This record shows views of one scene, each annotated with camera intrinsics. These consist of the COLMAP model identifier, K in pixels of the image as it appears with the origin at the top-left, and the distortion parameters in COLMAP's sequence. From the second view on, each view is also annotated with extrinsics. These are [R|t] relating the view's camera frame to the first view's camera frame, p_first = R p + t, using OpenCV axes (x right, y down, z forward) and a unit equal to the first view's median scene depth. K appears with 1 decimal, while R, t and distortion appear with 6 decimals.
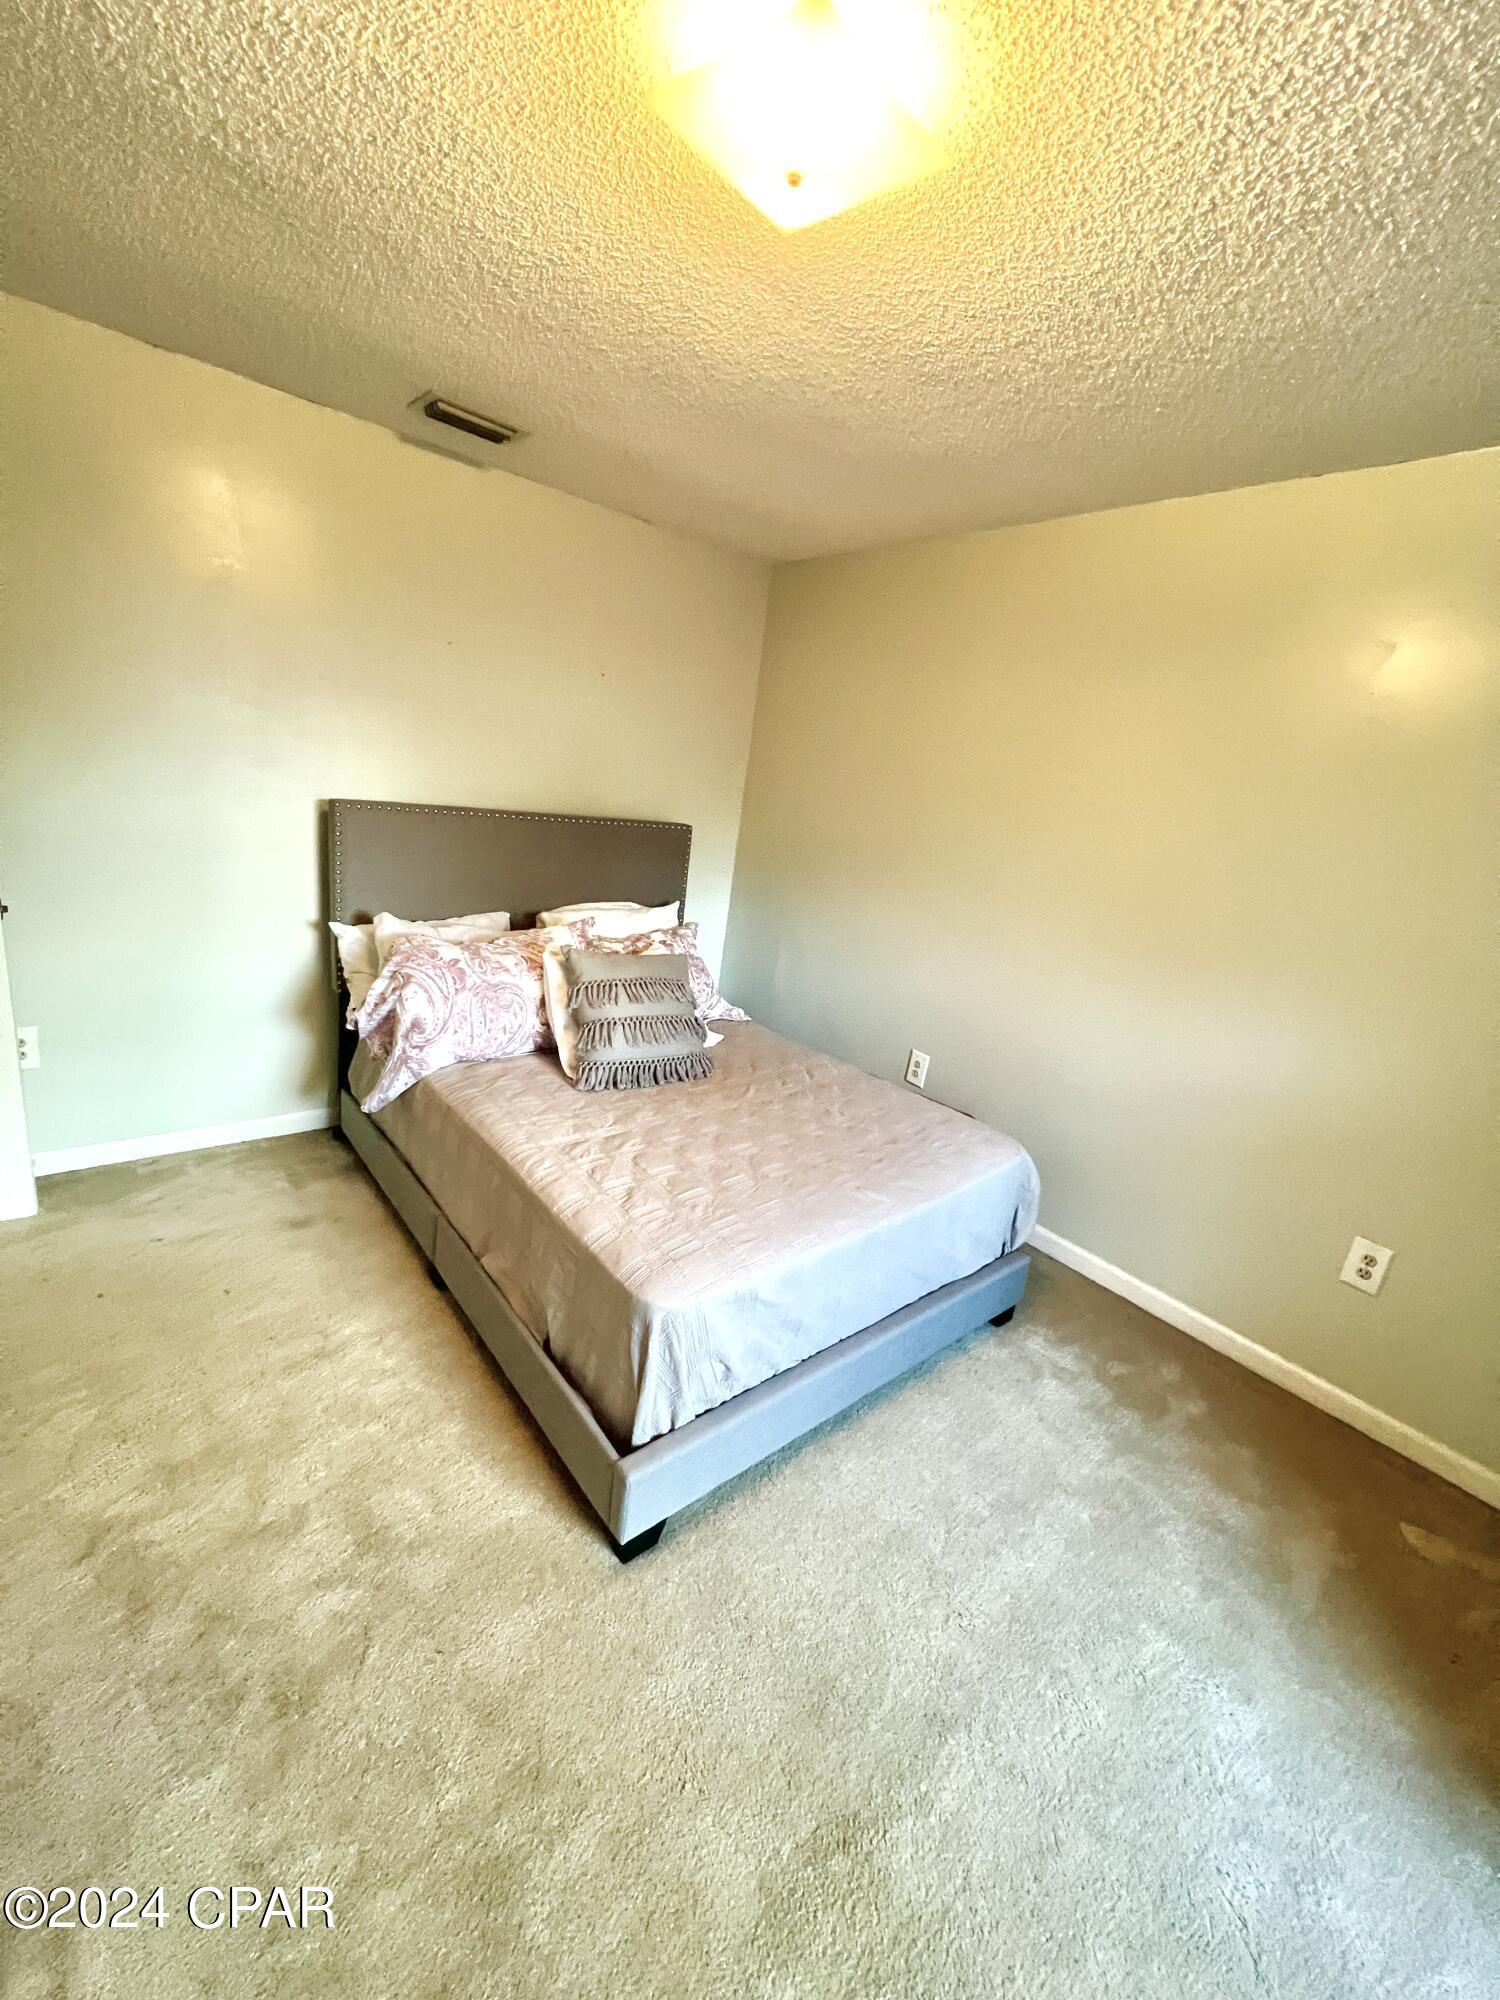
lens RADIAL K [[801.1, 0, 750.0], [0, 801.1, 1000.0], [0, 0, 1]] dist [0.007740, 0.000085]
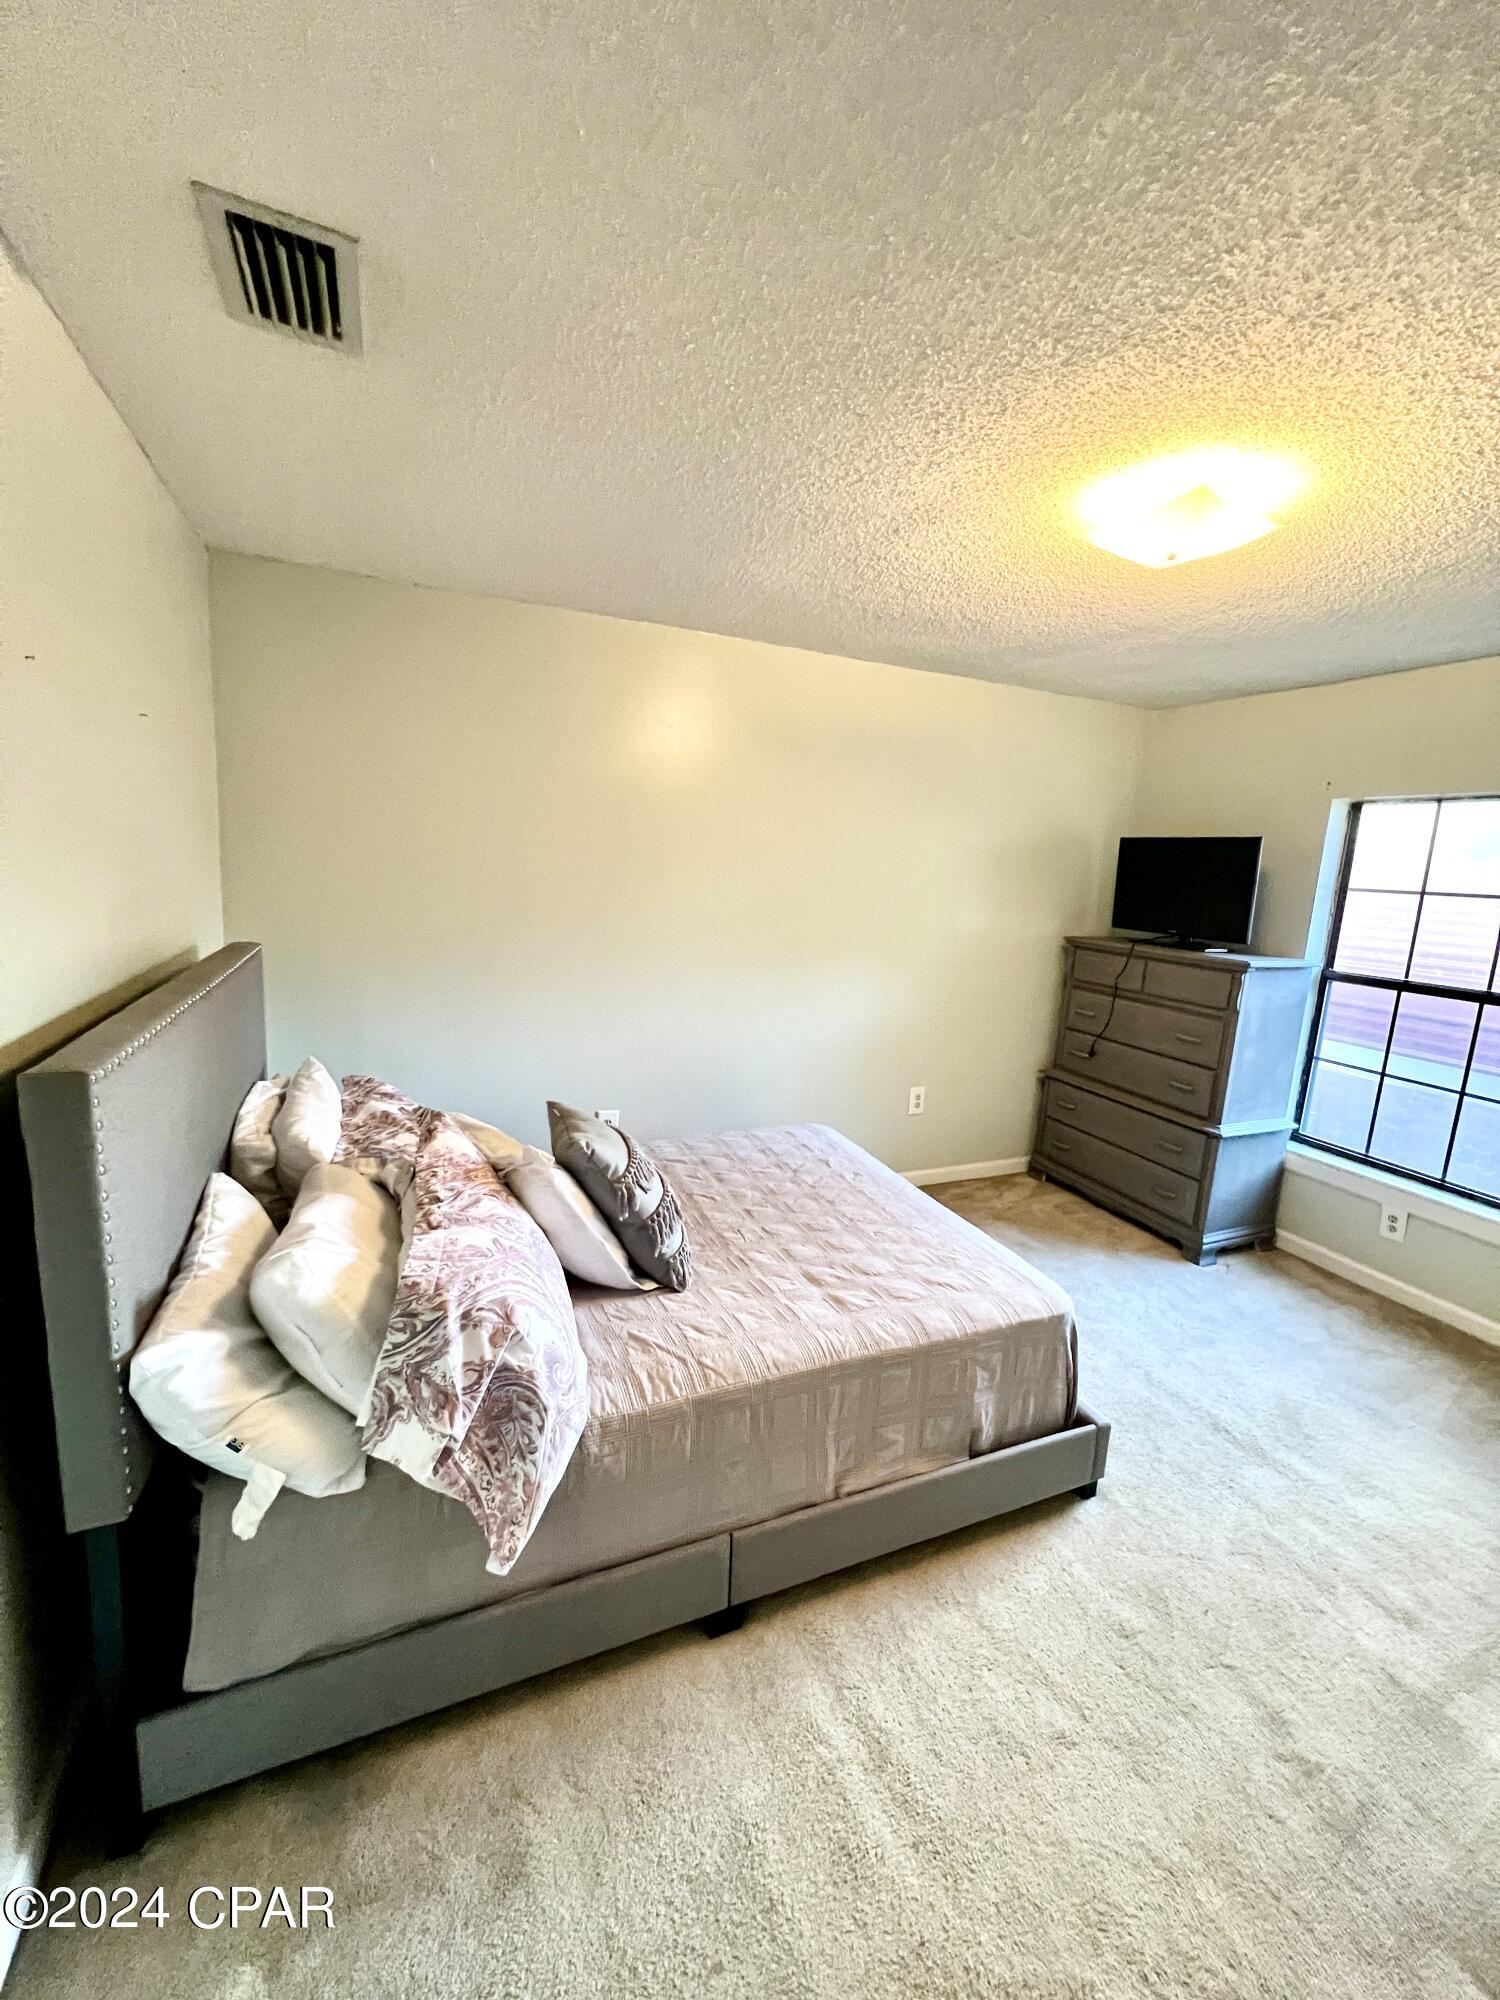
lens RADIAL K [[801.1, 0, 750.0], [0, 801.1, 1000.0], [0, 0, 1]] dist [0.007740, 0.000085]
pose [[0.293895, -0.272019, 0.916314, -0.963919], [0.241467, 0.948685, 0.204181, -0.355053], [-0.924835, 0.161252, 0.344497, 0.679827]]
